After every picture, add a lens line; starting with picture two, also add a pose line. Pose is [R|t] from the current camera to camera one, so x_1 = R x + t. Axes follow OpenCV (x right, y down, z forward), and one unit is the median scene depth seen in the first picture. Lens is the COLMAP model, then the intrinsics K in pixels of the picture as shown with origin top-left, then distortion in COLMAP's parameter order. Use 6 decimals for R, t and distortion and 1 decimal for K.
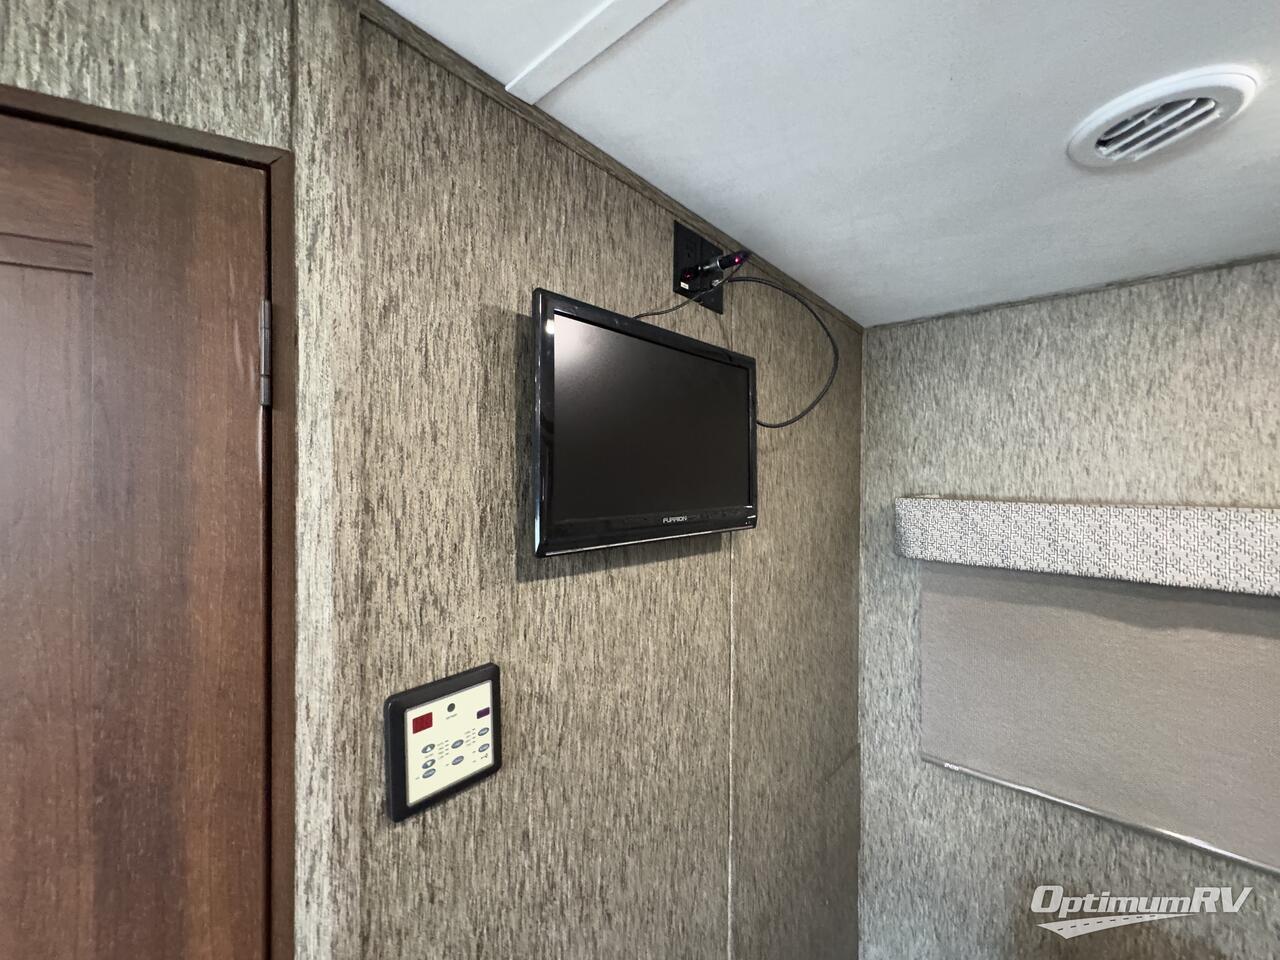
lens RADIAL K [[510.6, 0, 640.0], [0, 510.6, 480.0], [0, 0, 1]] dist [-0.003963, 0.000404]
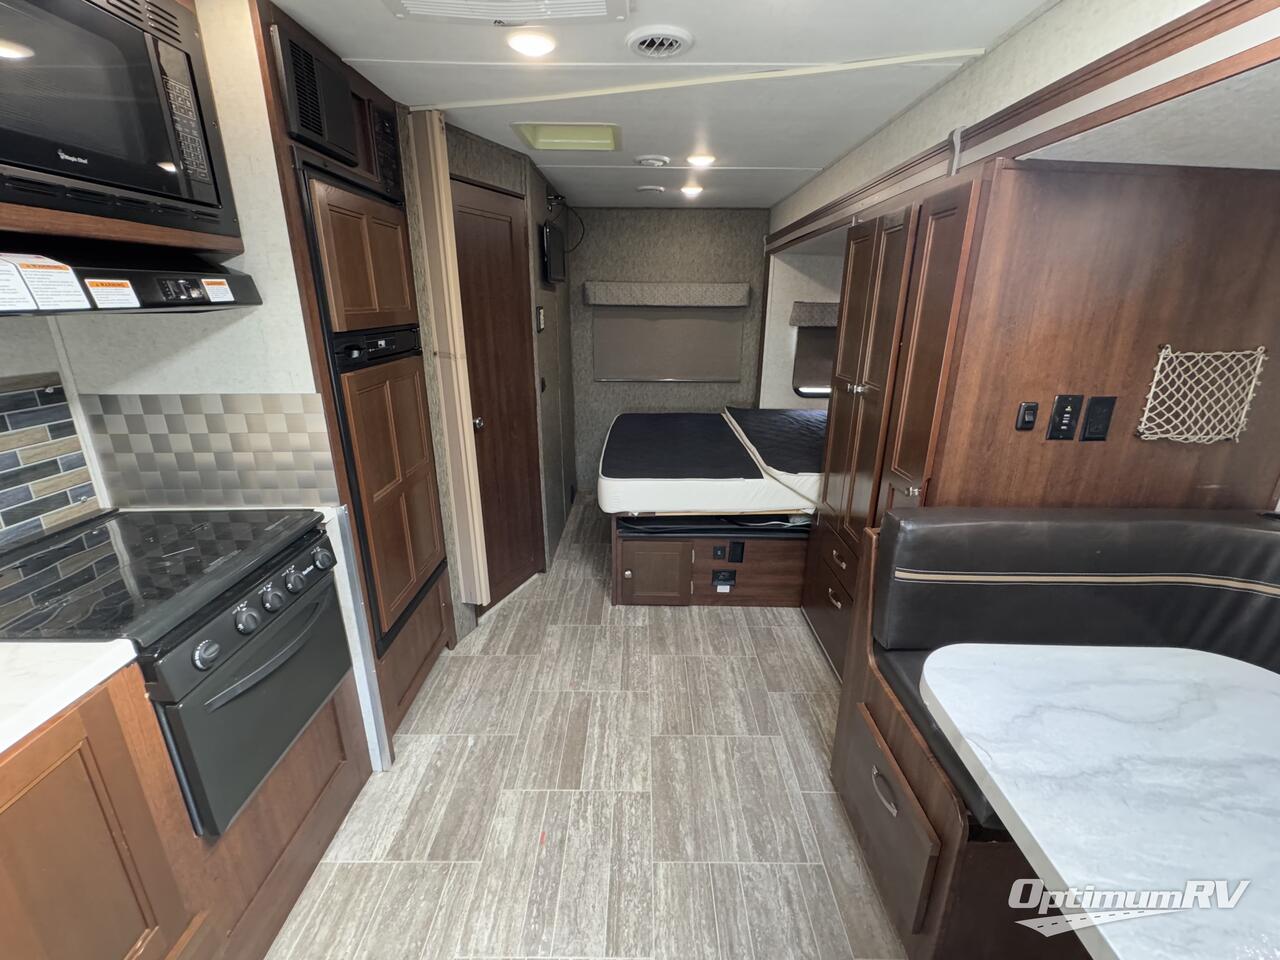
lens RADIAL K [[553.8, 0, 640.0], [0, 553.8, 480.0], [0, 0, 1]] dist [-0.002776, -0.000248]
pose [[0.757553, -0.197318, 0.622238, -1.359746], [-0.005818, 0.951142, 0.308700, 0.135285], [-0.652748, -0.237477, 0.719392, -1.601690]]
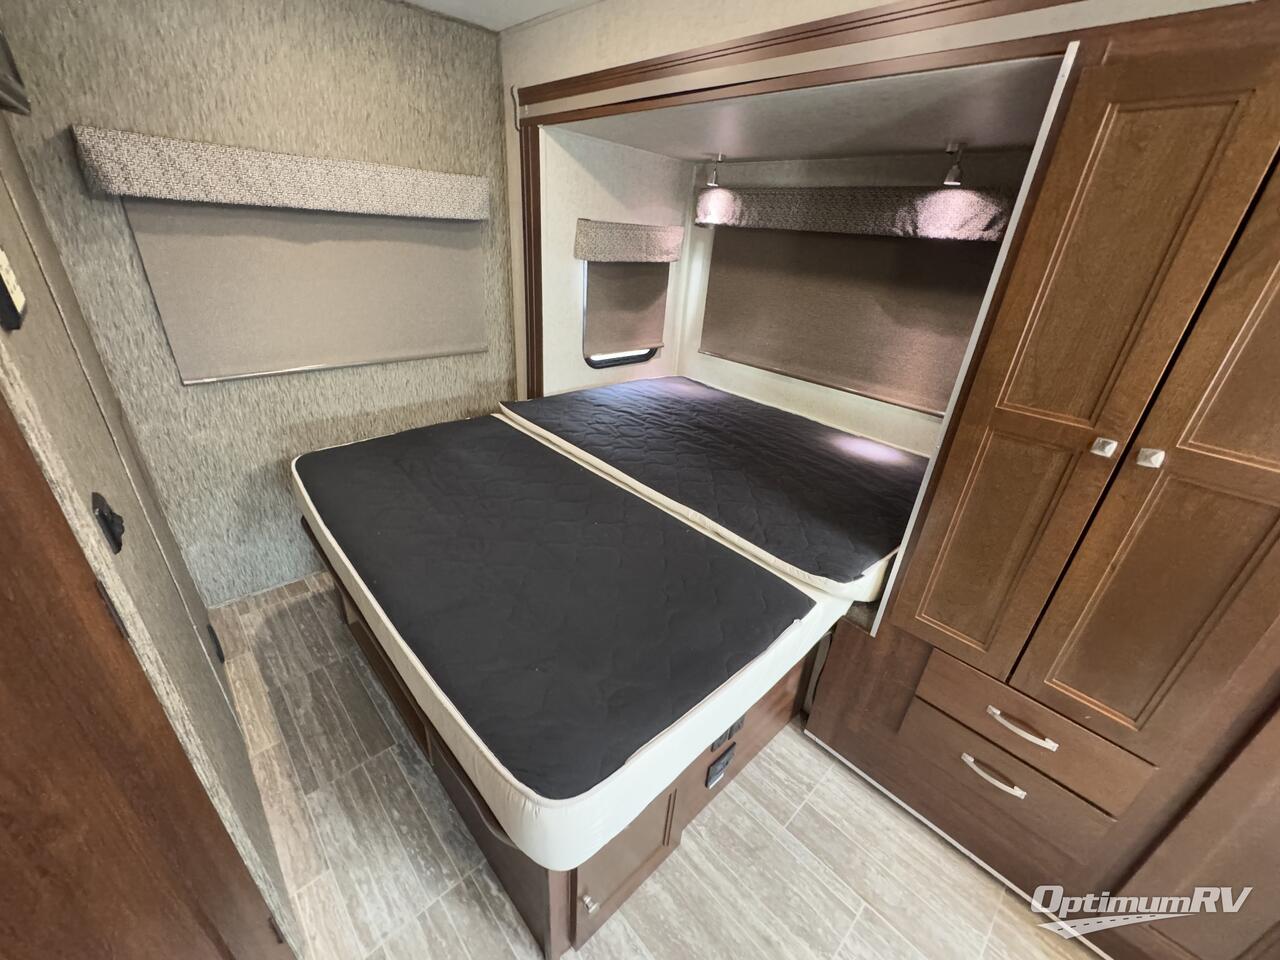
lens RADIAL K [[510.6, 0, 640.0], [0, 510.6, 480.0], [0, 0, 1]] dist [-0.003963, 0.000404]
pose [[0.097952, -0.437436, 0.893899, -0.577383], [-0.065021, 0.893486, 0.444359, 0.147207], [-0.993065, -0.101648, 0.059077, -0.200122]]
